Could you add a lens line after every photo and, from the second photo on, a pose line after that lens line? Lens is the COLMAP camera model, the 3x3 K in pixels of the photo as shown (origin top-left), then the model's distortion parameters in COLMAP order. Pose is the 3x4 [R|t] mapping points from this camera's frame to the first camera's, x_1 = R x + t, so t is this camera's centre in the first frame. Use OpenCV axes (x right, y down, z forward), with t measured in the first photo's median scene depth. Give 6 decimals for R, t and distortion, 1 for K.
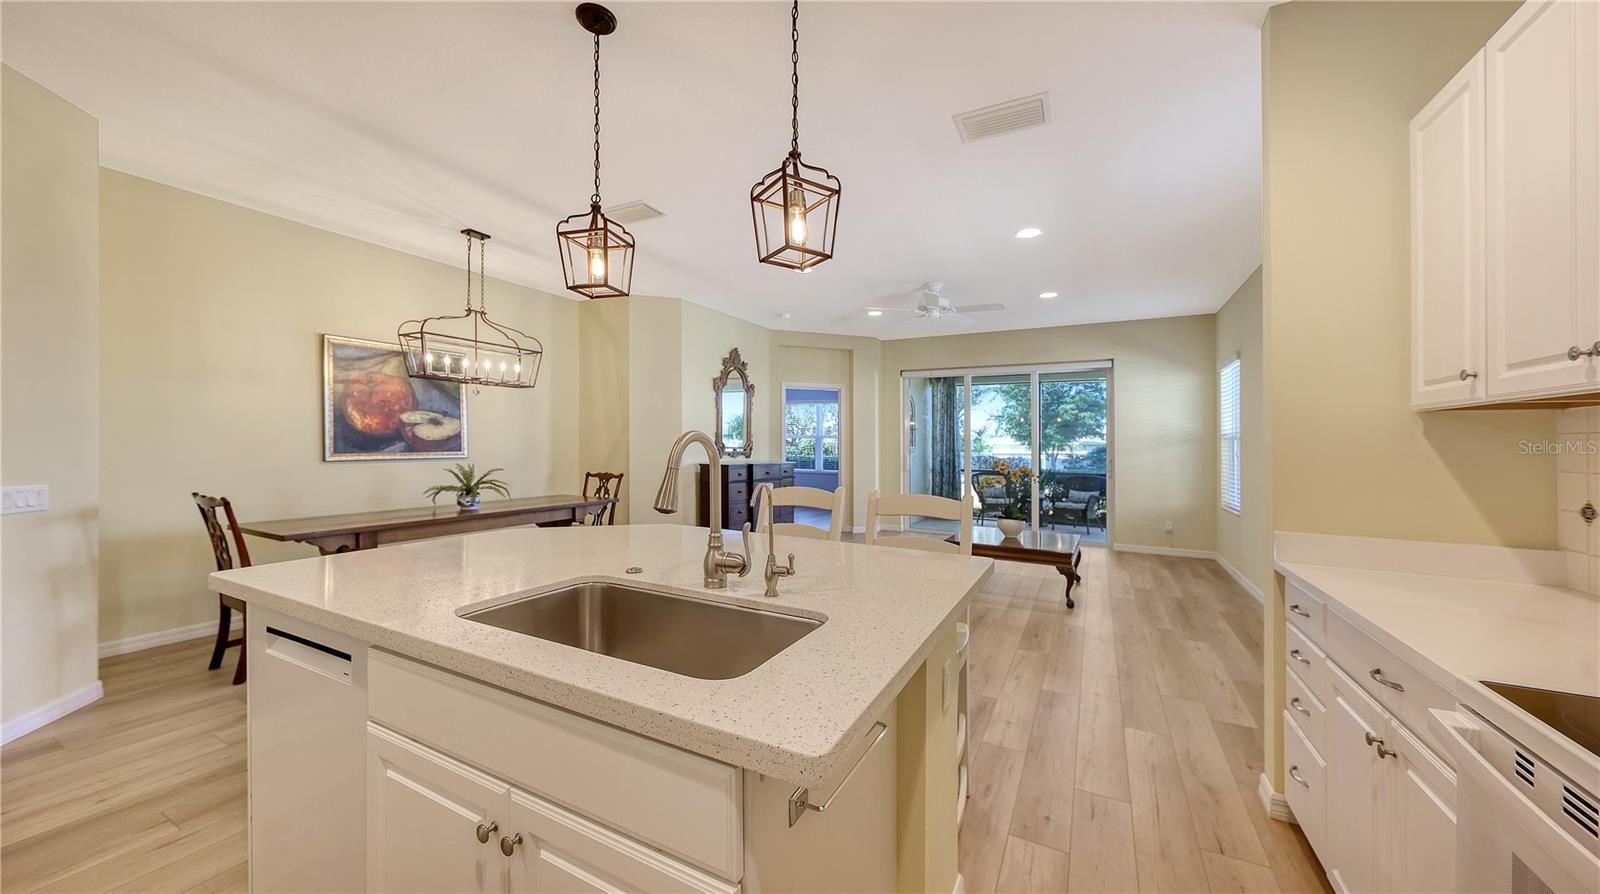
lens RADIAL K [[557.6, 0, 792.9], [0, 557.6, 439.2], [0, 0, 1]] dist [0.000402, -0.000913]
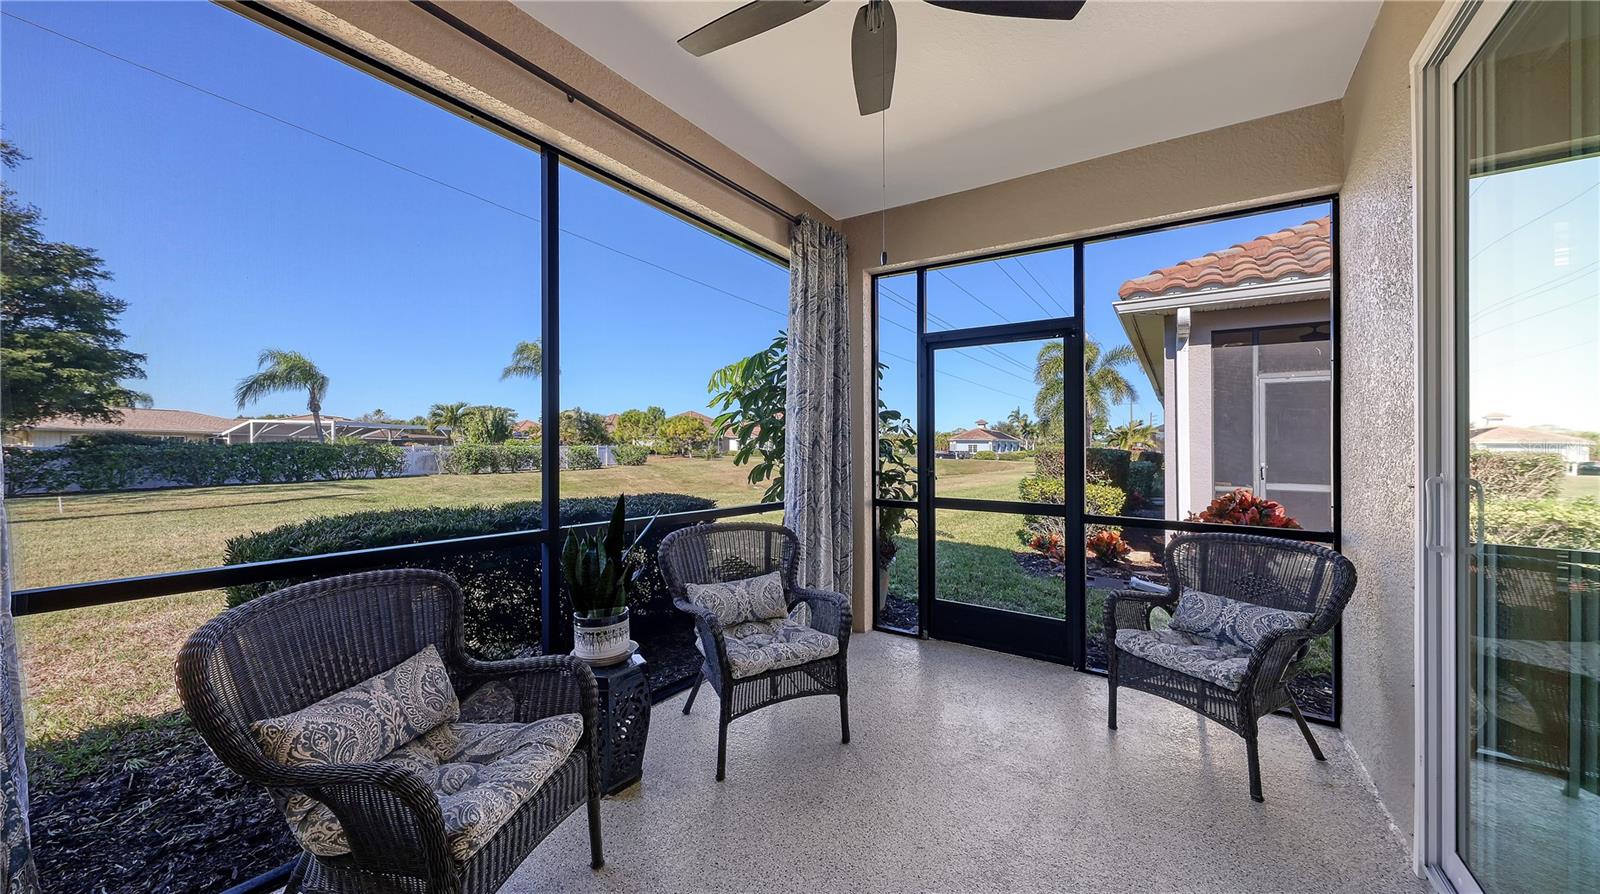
lens RADIAL K [[557.6, 0, 793.9], [0, 557.6, 450.4], [0, 0, 1]] dist [0.000402, -0.000913]
pose [[0.099725, -0.015456, 0.994895, 0.470280], [-0.021081, 0.999622, 0.017642, 0.040242], [-0.994792, -0.022733, 0.099361, 1.867643]]
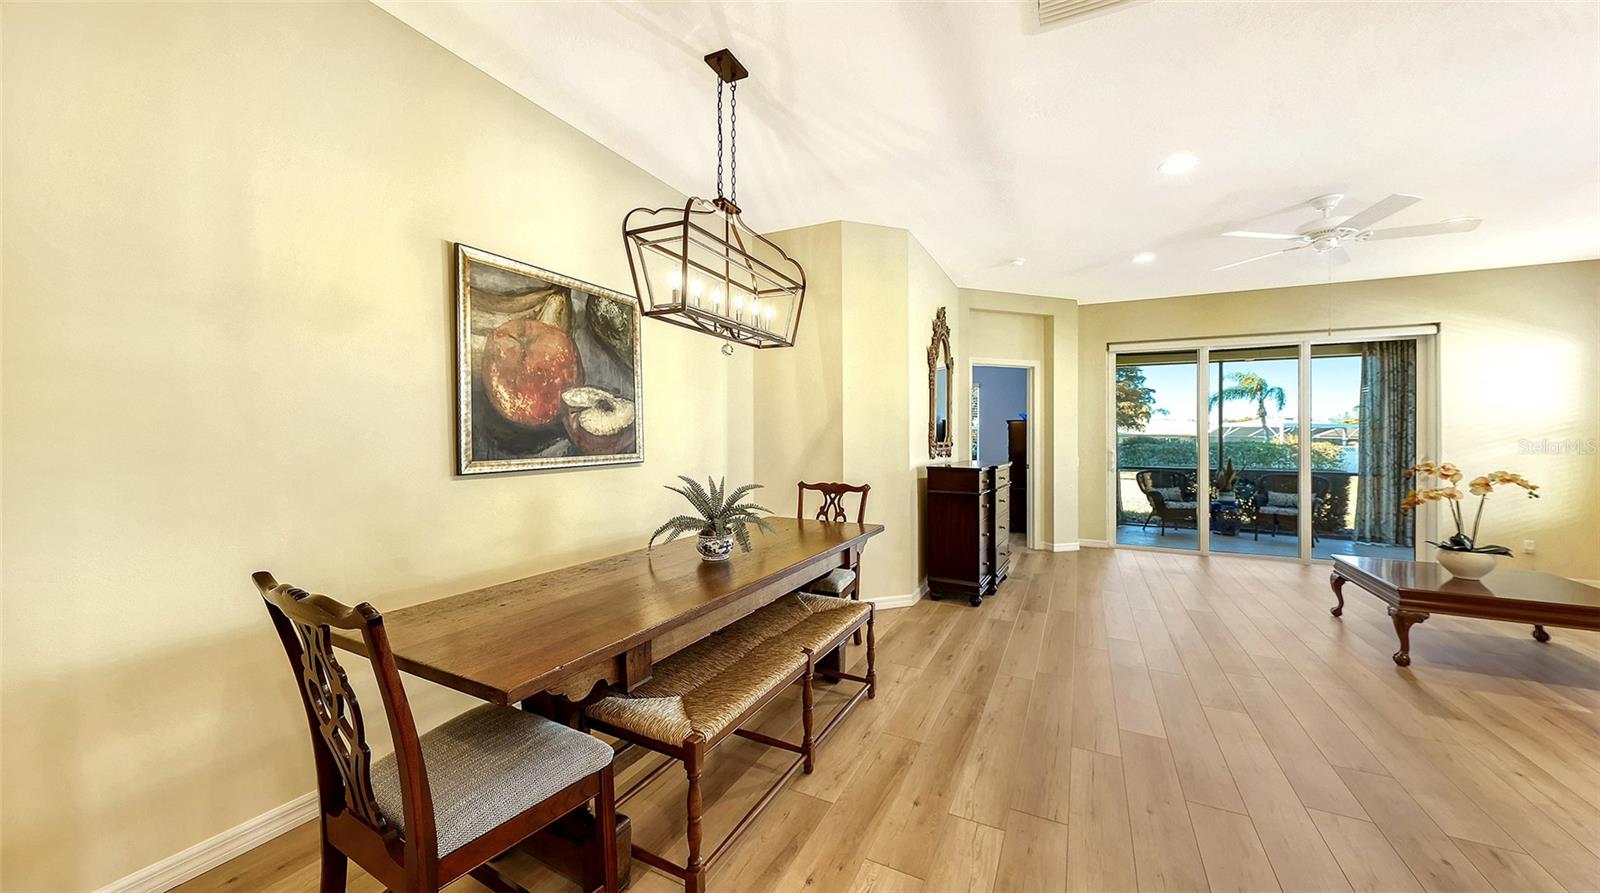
lens RADIAL K [[557.5, 0, 795.6], [0, 557.5, 433.3], [0, 0, 1]] dist [0.003901, -0.001050]
pose [[0.999632, -0.003608, 0.026882, -0.460783], [0.003481, 0.999982, 0.004789, -0.002840], [-0.026899, -0.004694, 0.999627, 0.388284]]
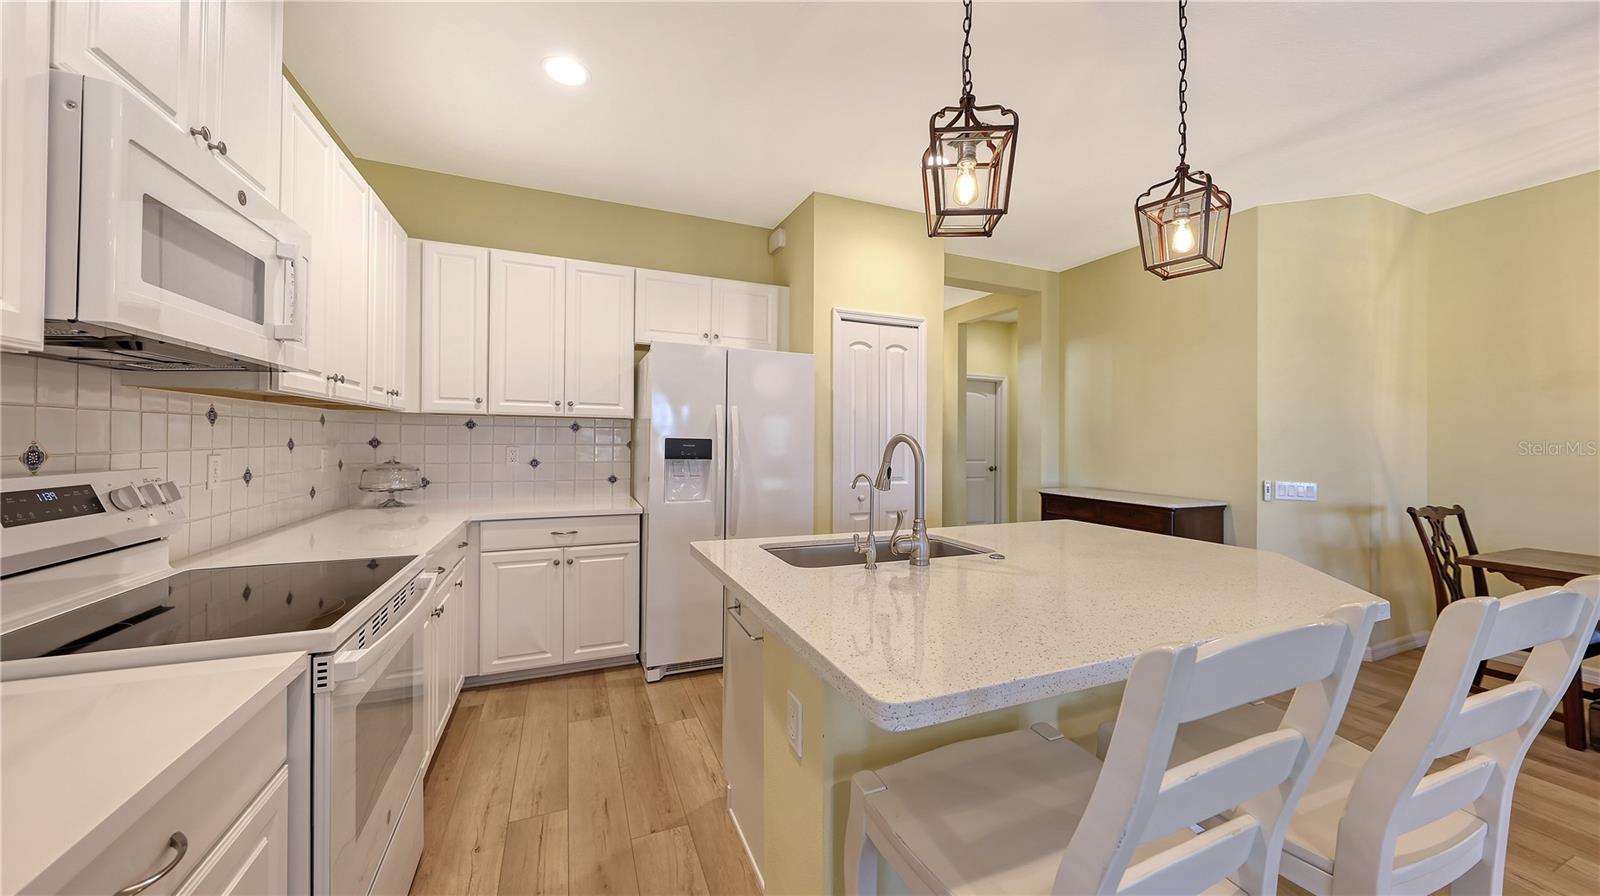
lens RADIAL K [[557.6, 0, 810.7], [0, 557.6, 438.9], [0, 0, 1]] dist [0.000402, -0.000913]
pose [[-0.624205, -0.021428, -0.780967, 0.284771], [-0.012092, 0.999769, -0.017767, 0.006214], [0.781167, -0.001646, -0.624320, 0.477915]]
